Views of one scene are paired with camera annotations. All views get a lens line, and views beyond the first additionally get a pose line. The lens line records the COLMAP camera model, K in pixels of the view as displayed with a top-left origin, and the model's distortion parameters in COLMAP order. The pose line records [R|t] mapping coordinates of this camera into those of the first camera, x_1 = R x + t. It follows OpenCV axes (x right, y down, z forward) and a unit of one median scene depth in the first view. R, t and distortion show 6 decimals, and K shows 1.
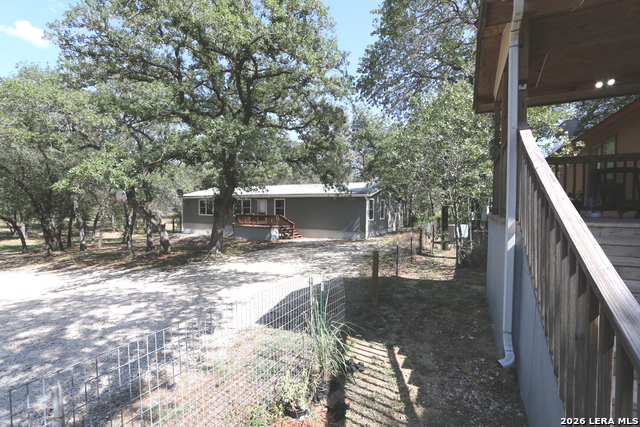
lens RADIAL K [[291.8, 0, 315.8], [0, 291.8, 213.2], [0, 0, 1]] dist [-0.015472, 0.000111]
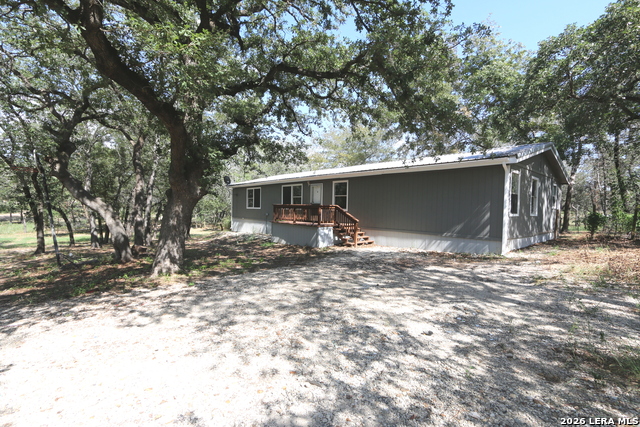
lens RADIAL K [[291.8, 0, 316.5], [0, 291.8, 216.7], [0, 0, 1]] dist [-0.015472, 0.000111]
pose [[0.952955, 0.011409, -0.302896, 0.031986], [-0.002908, 0.999590, 0.028501, 0.016837], [0.303097, -0.026280, 0.952597, 0.569721]]
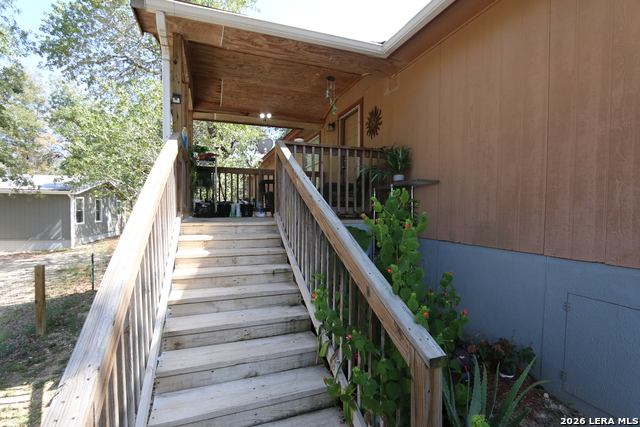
lens RADIAL K [[291.8, 0, 315.1], [0, 291.8, 215.3], [0, 0, 1]] dist [-0.015472, 0.000111]
pose [[0.669818, -0.020286, 0.742248, 0.042312], [0.014157, 0.999794, 0.014549, -0.002078], [-0.742390, 0.000763, 0.669967, -0.020986]]
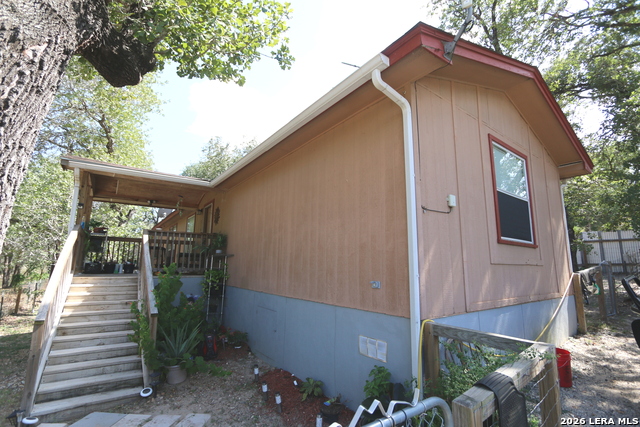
lens RADIAL K [[291.8, 0, 314.8], [0, 291.8, 217.0], [0, 0, 1]] dist [-0.015472, 0.000111]
pose [[0.448198, 0.149032, 0.881424, -0.052596], [0.008512, 0.985249, -0.170916, -0.004044], [-0.893894, 0.084107, 0.440318, -0.226437]]
